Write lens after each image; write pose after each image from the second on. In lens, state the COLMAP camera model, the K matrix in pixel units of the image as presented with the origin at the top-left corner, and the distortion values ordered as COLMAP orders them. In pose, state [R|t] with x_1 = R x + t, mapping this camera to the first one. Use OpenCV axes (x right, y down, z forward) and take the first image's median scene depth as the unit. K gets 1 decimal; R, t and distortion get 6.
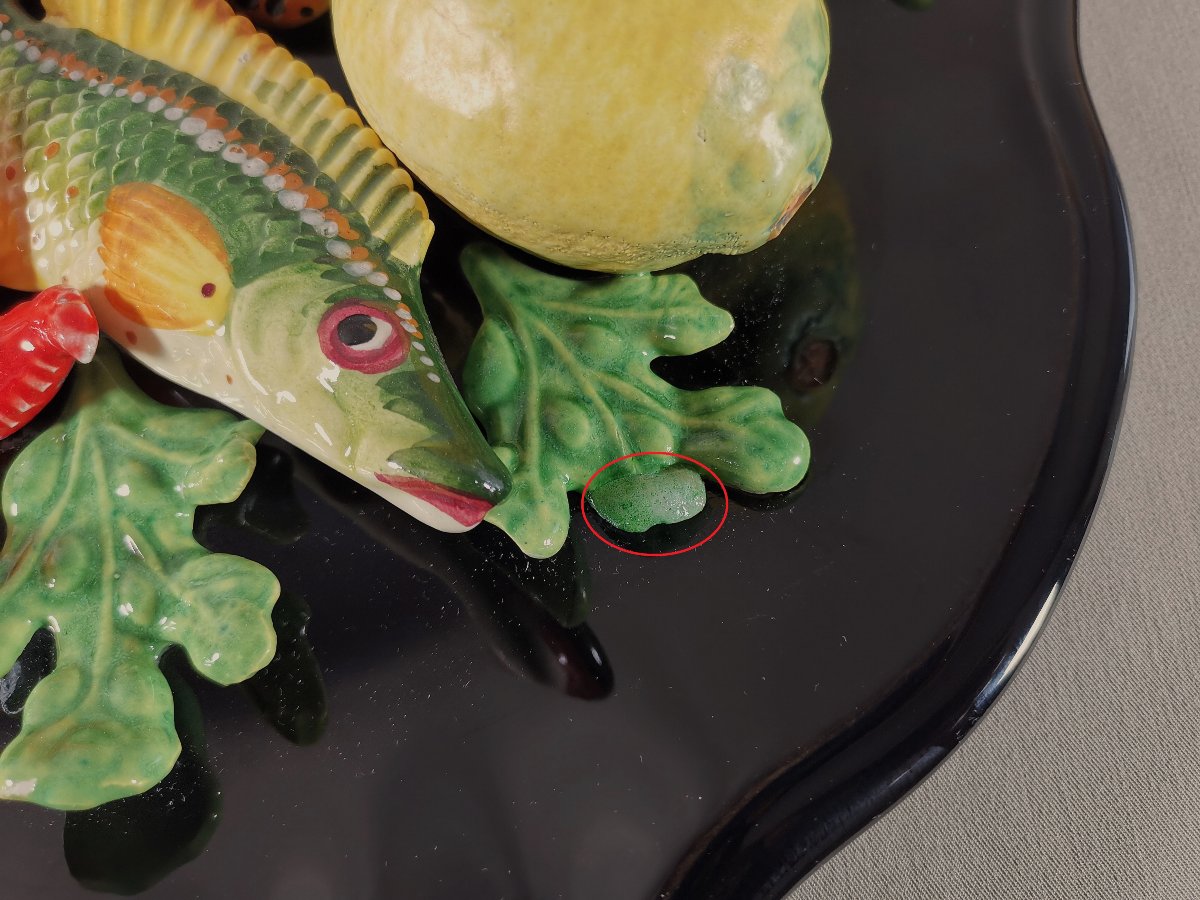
lens RADIAL K [[989.1, 0, 600.0], [0, 989.1, 450.0], [0, 0, 1]] dist [0.002303, -0.040746]
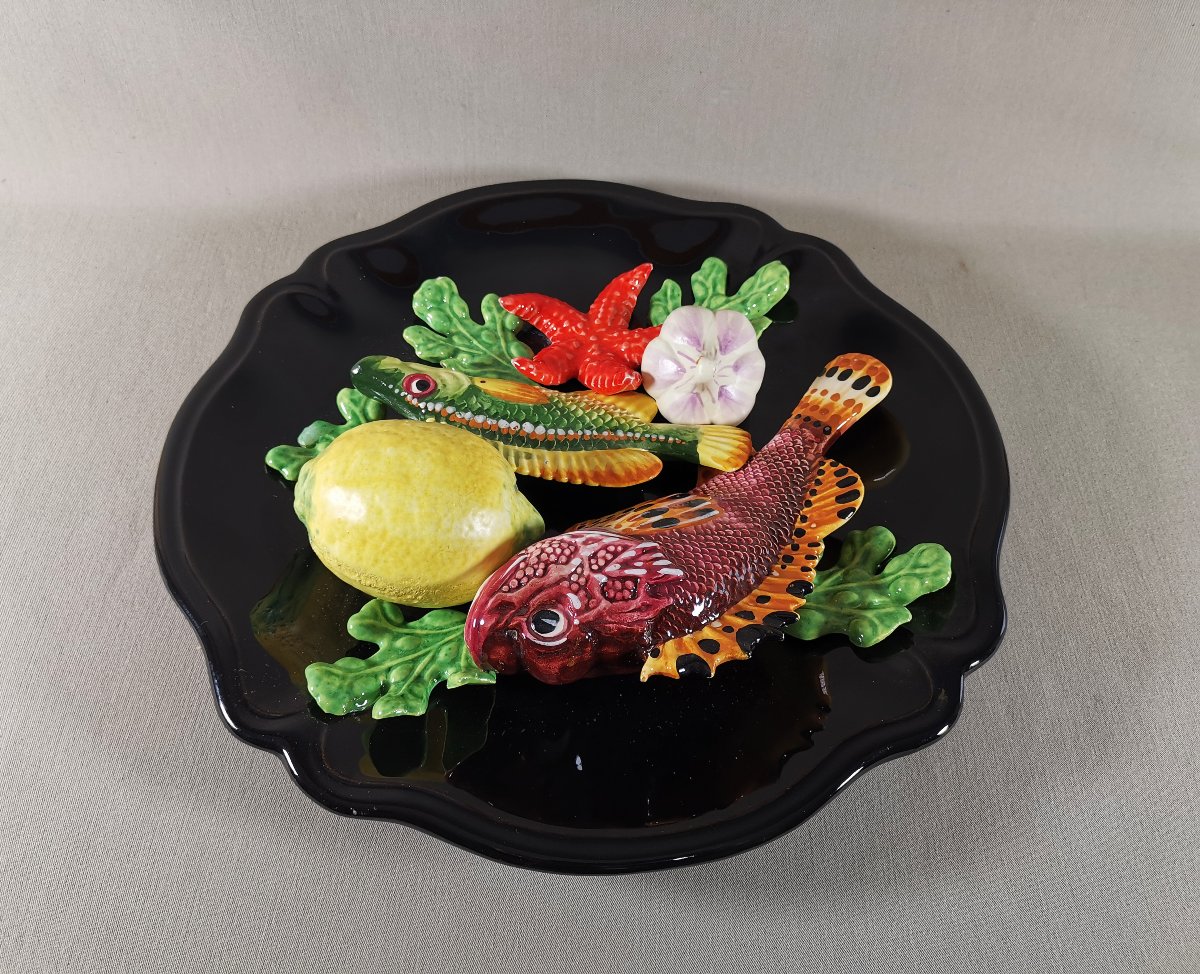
lens RADIAL K [[1042.7, 0, 543.0], [0, 1042.7, 488.6], [0, 0, 1]] dist [0.002404, -0.004956]
pose [[-0.852441, 0.410159, -0.324213, 0.514019], [-0.495939, -0.438063, 0.749764, -2.463532], [0.165497, 0.799919, 0.576836, -0.414790]]
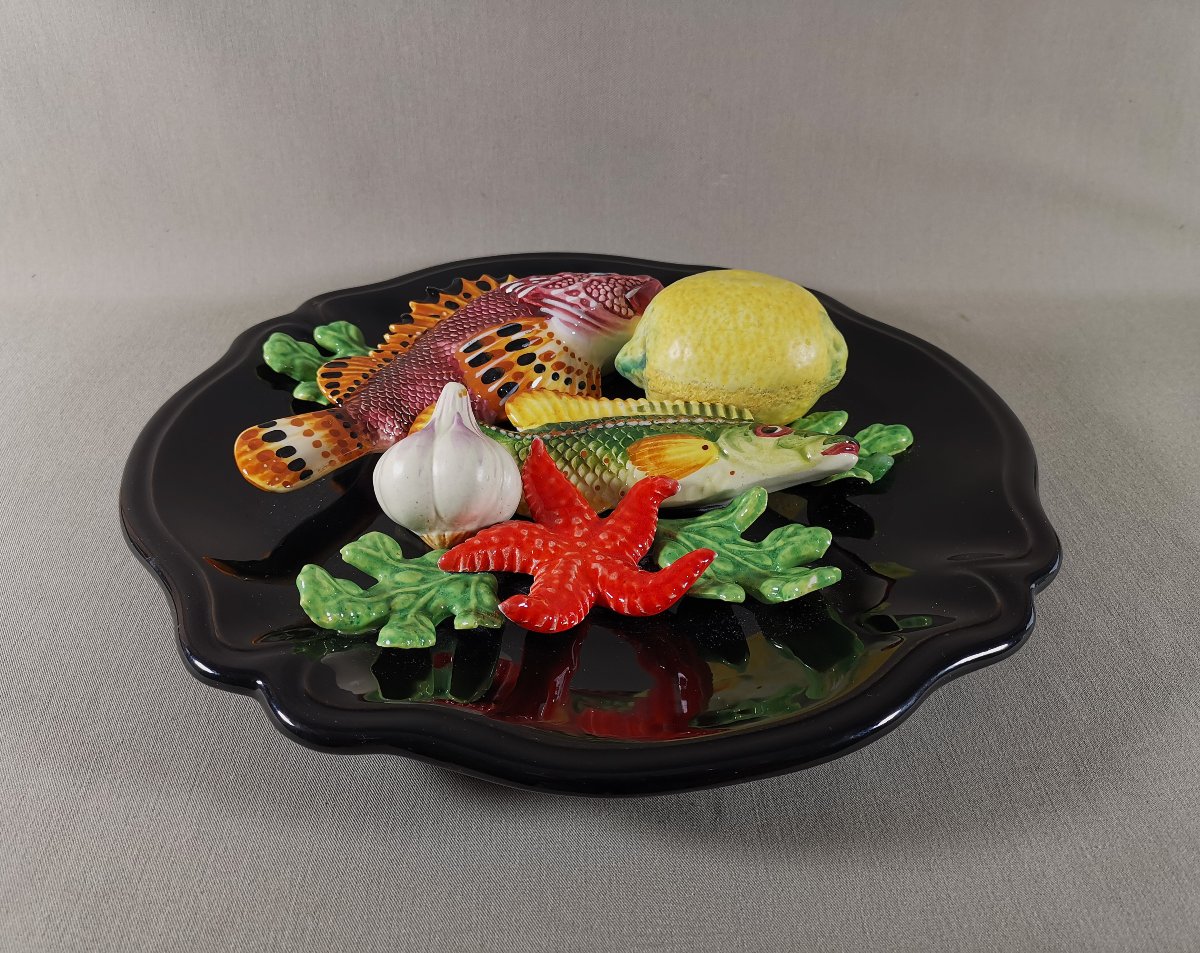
lens RADIAL K [[1011.7, 0, 555.2], [0, 1011.7, 477.7], [0, 0, 1]] dist [0.005909, 0.000133]
pose [[0.824637, -0.339772, 0.452249, -1.764846], [0.536338, 0.723727, -0.434235, 0.740895], [-0.179764, 0.600645, 0.779045, -0.797719]]
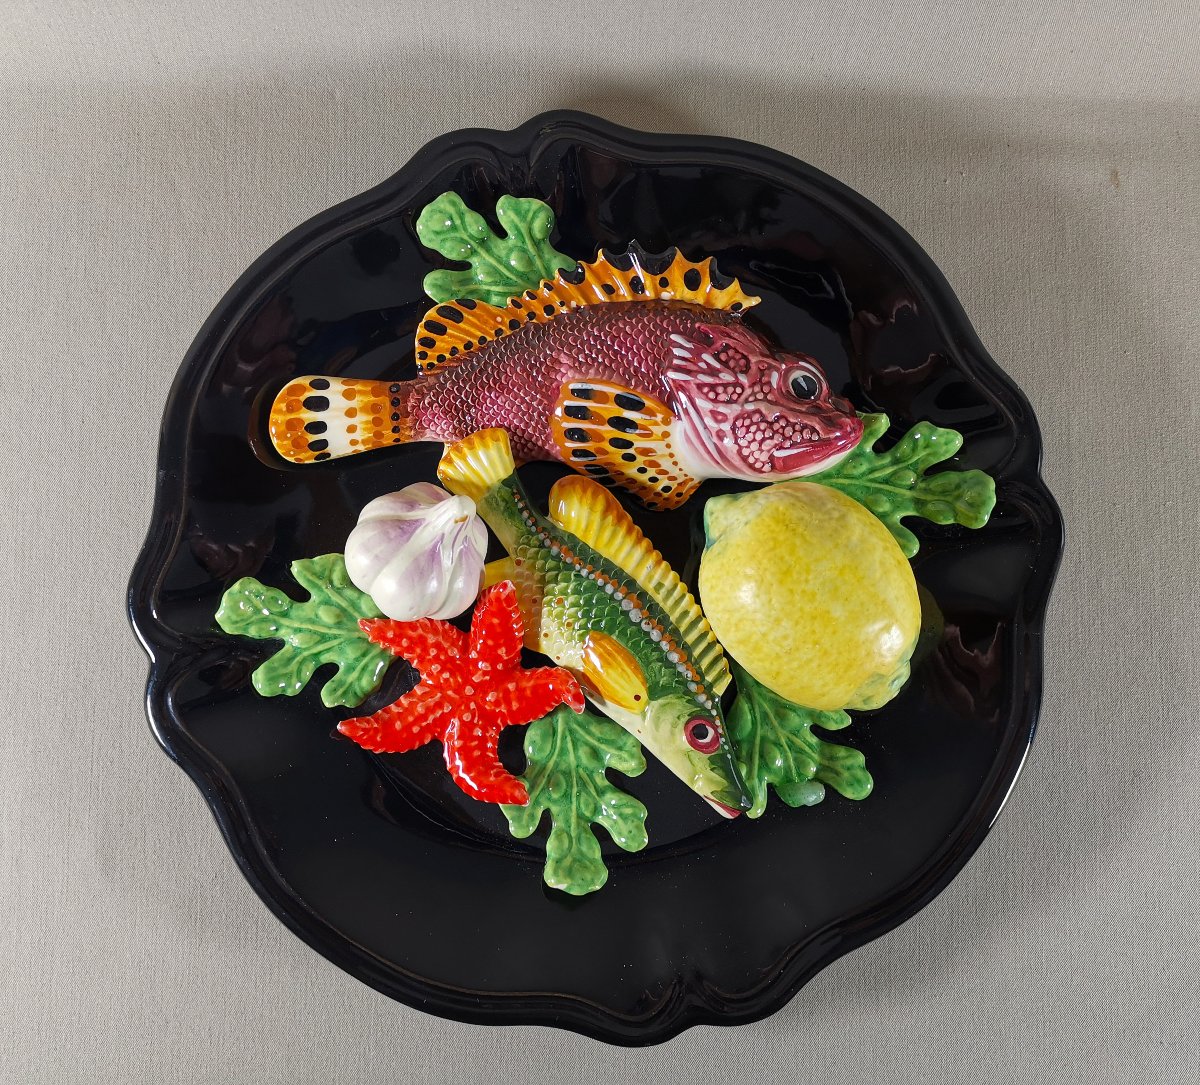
lens RADIAL K [[1145.5, 0, 560.1], [0, 1145.5, 538.5], [0, 0, 1]] dist [0.008860, -0.000196]
pose [[0.988507, 0.149225, -0.024187, -0.542315], [-0.137305, 0.953201, 0.269360, -1.188917], [0.063251, -0.262944, 0.962736, -1.507393]]
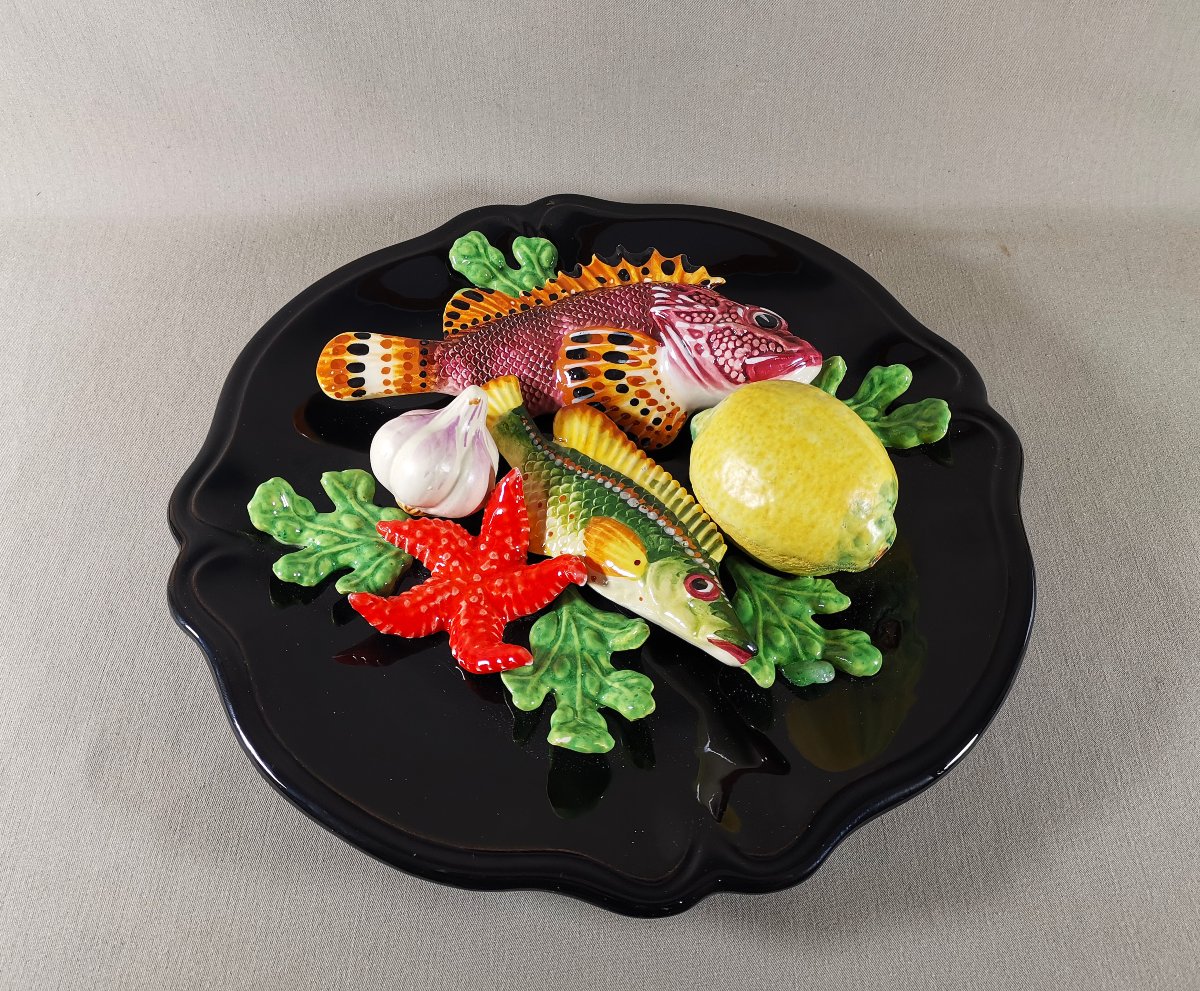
lens RADIAL K [[1071.7, 0, 547.8], [0, 1071.7, 479.8], [0, 0, 1]] dist [0.012287, 0.001299]
pose [[0.986518, 0.097555, -0.131399, -0.268812], [-0.130162, 0.954403, -0.268649, 0.375742], [0.099199, 0.282130, 0.954234, -1.583146]]
